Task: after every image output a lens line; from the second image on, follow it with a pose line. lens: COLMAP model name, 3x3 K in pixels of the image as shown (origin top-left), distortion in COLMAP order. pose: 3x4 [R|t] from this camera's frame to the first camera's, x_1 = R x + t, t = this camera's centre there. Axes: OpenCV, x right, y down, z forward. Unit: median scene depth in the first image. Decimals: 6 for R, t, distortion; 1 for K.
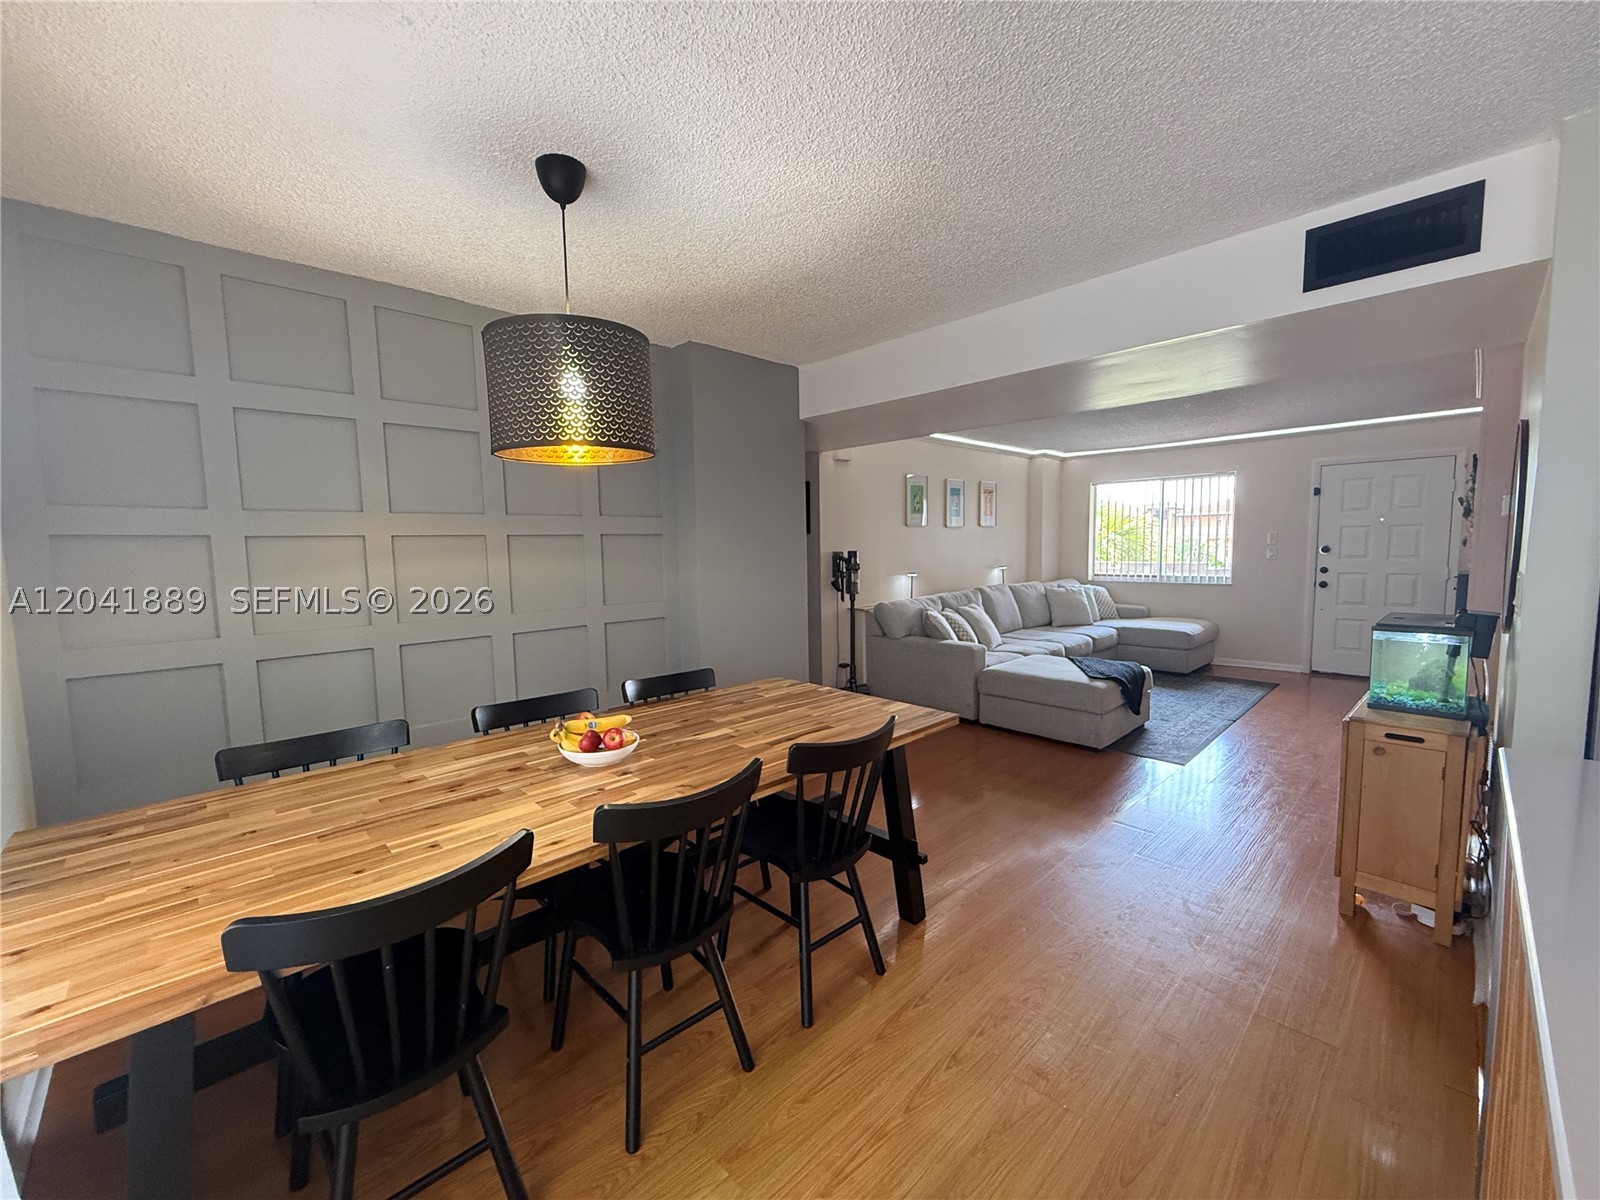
lens RADIAL K [[638.7, 0, 794.5], [0, 638.7, 603.6], [0, 0, 1]] dist [0.003181, -0.000171]
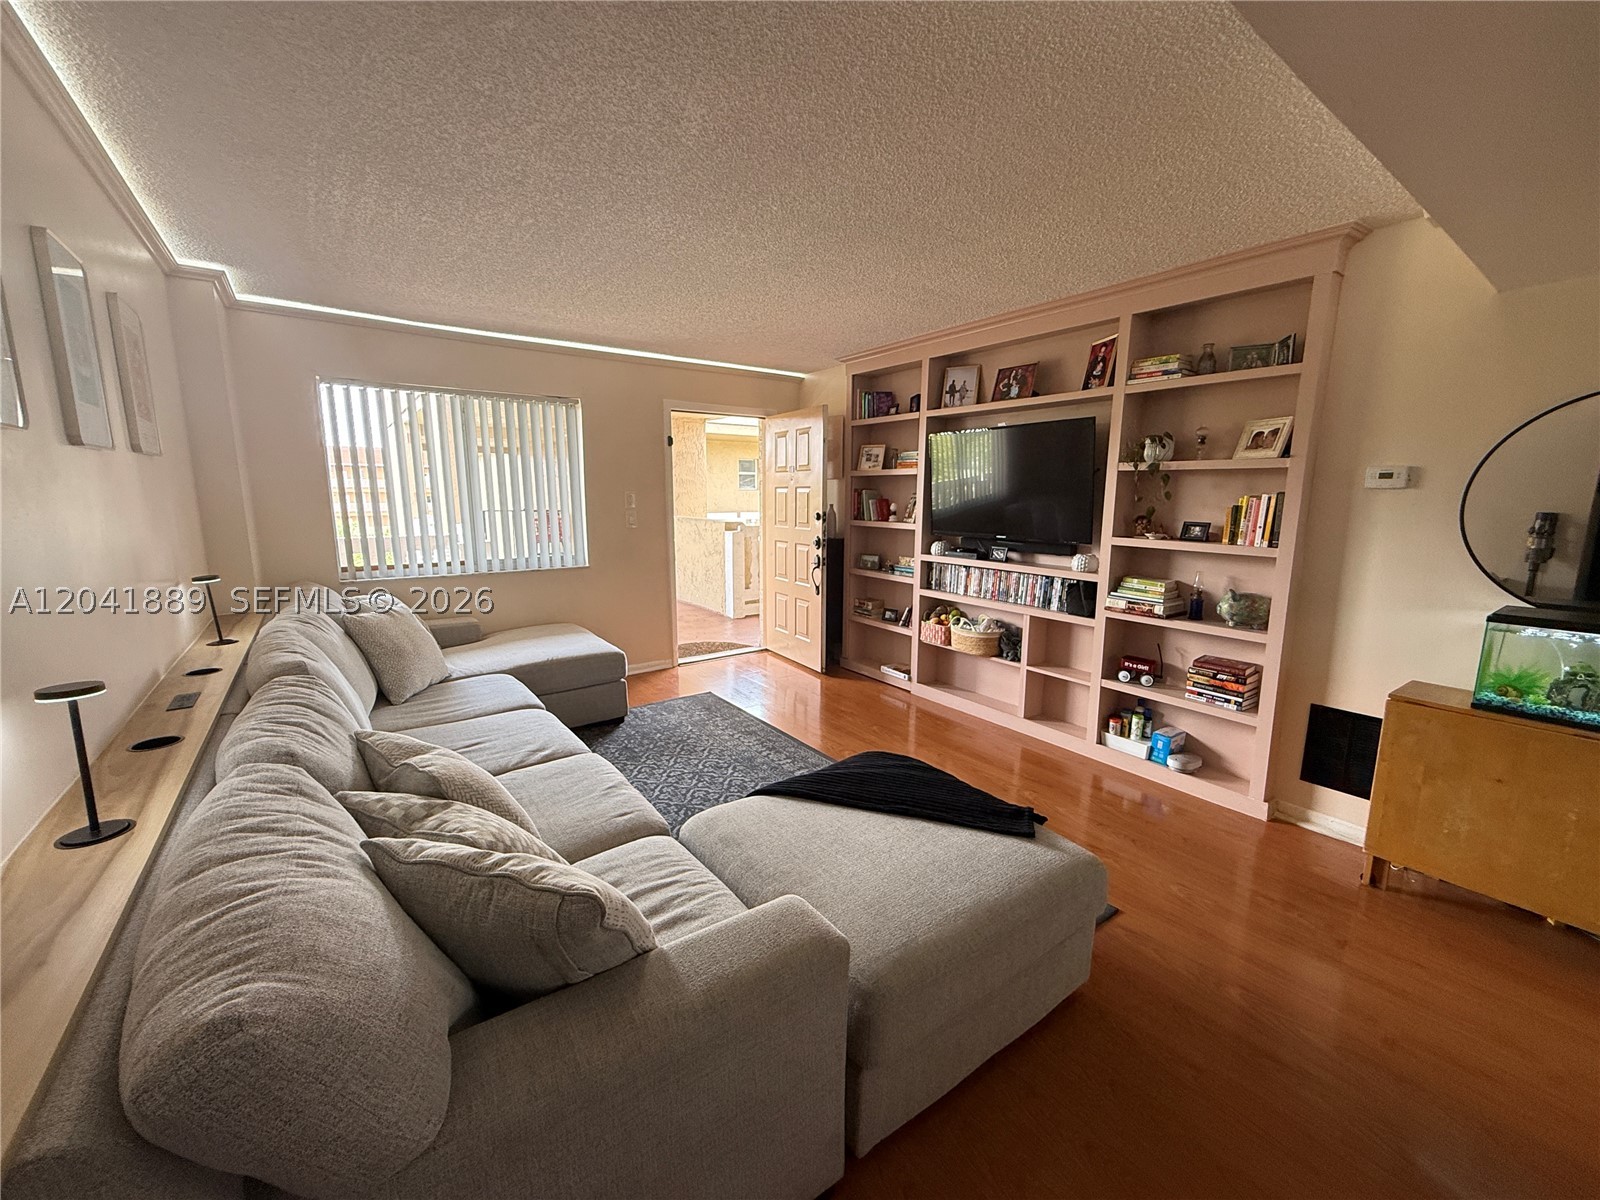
lens RADIAL K [[638.7, 0, 798.6], [0, 638.7, 598.2], [0, 0, 1]] dist [0.003181, -0.000171]
pose [[0.128779, -0.143559, 0.981227, 0.096124], [0.083762, 0.987505, 0.133485, -0.205195], [-0.988130, 0.064999, 0.139195, 2.019637]]
